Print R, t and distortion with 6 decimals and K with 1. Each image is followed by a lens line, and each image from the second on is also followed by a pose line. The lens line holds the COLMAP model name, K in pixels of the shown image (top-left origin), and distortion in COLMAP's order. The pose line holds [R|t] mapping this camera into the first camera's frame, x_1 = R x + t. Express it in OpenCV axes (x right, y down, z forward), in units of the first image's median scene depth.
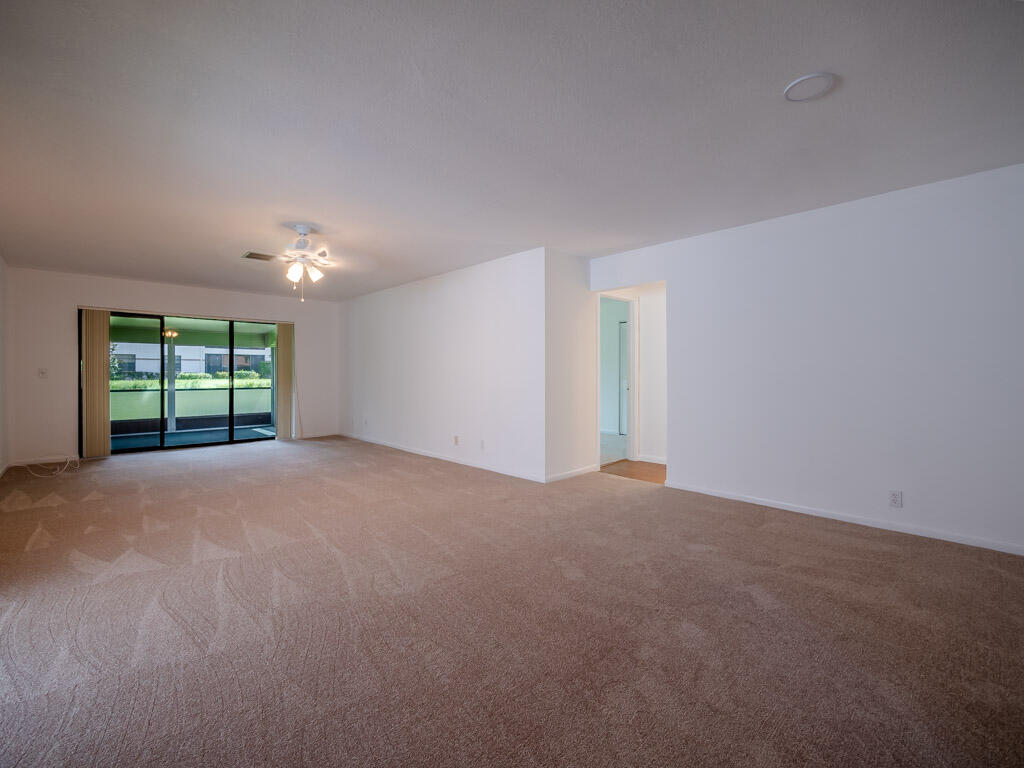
lens RADIAL K [[442.3, 0, 505.3], [0, 442.3, 386.1], [0, 0, 1]] dist [-0.003455, 0.000905]
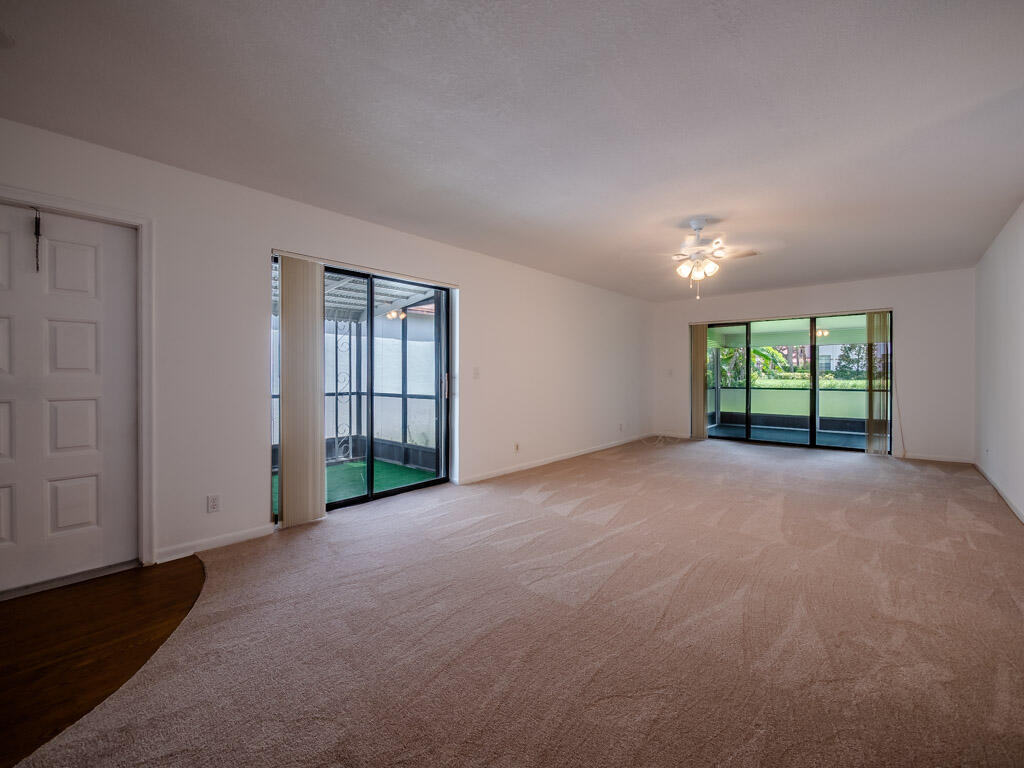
lens RADIAL K [[442.3, 0, 506.1], [0, 442.3, 376.3], [0, 0, 1]] dist [-0.003455, 0.000905]
pose [[0.107452, 0.006202, -0.994191, 0.271394], [-0.026151, 0.999652, 0.003410, -0.008524], [0.993866, 0.025633, 0.107576, 0.283617]]
